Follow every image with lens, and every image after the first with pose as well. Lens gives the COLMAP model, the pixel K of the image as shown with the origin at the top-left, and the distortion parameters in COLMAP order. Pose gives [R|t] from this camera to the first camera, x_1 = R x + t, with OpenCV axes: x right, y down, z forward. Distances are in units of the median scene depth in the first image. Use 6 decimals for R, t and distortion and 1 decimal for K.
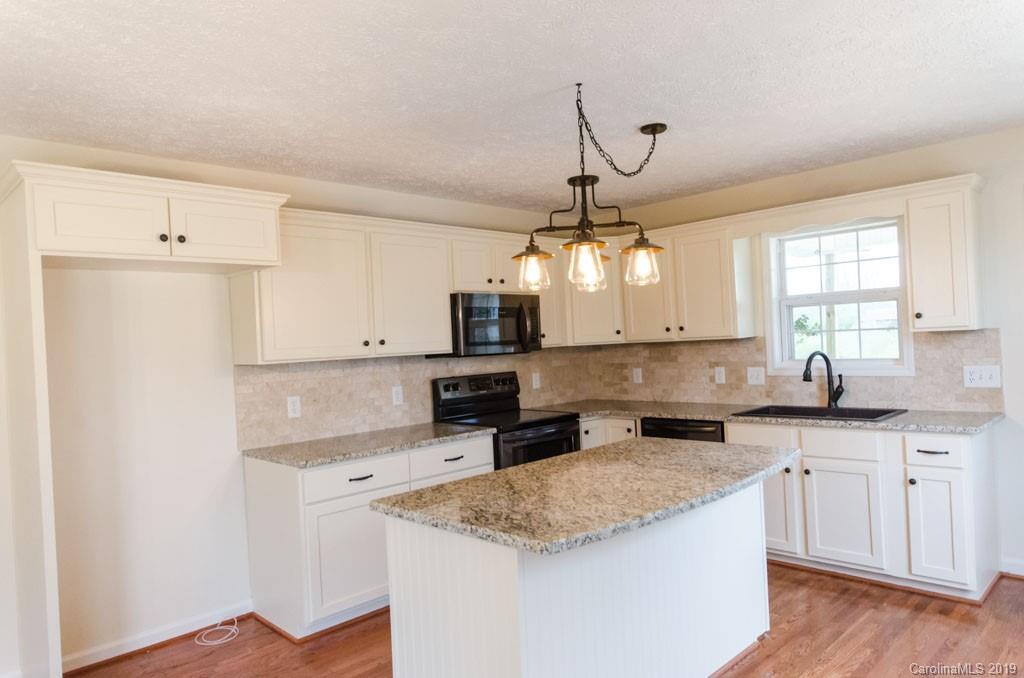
lens RADIAL K [[675.9, 0, 508.7], [0, 675.9, 340.8], [0, 0, 1]] dist [0.005066, -0.002453]
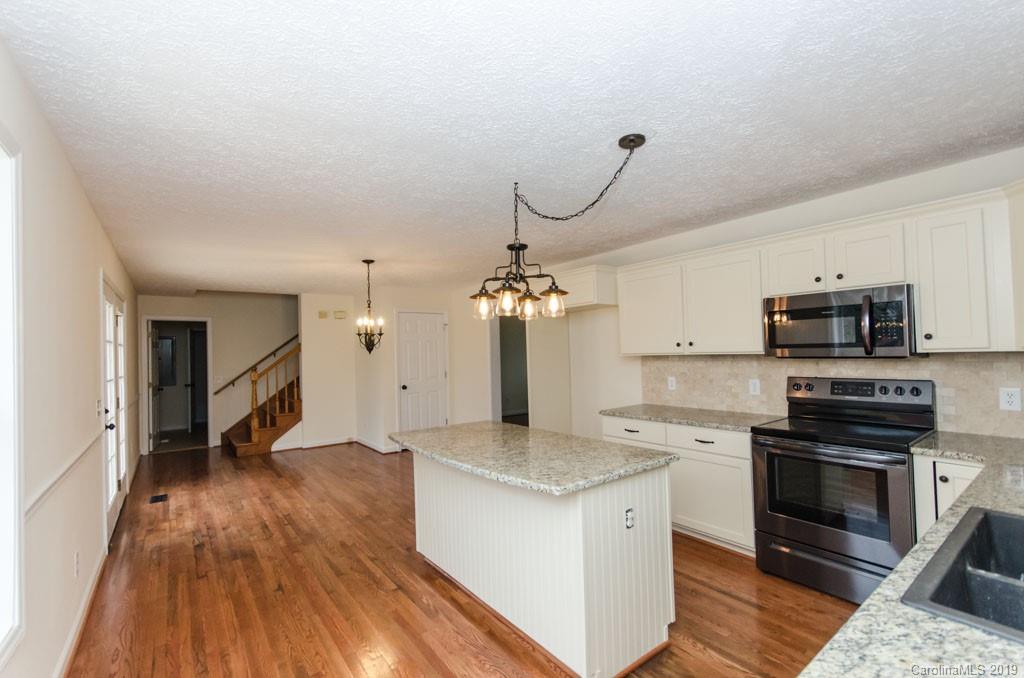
lens RADIAL K [[446.5, 0, 511.7], [0, 446.5, 340.4], [0, 0, 1]] dist [0.004607, 0.000337]
pose [[-0.129151, 0.023322, -0.991351, 0.840531], [0.031778, 0.999307, 0.019369, -0.037926], [0.991116, -0.029002, -0.129802, 0.847885]]
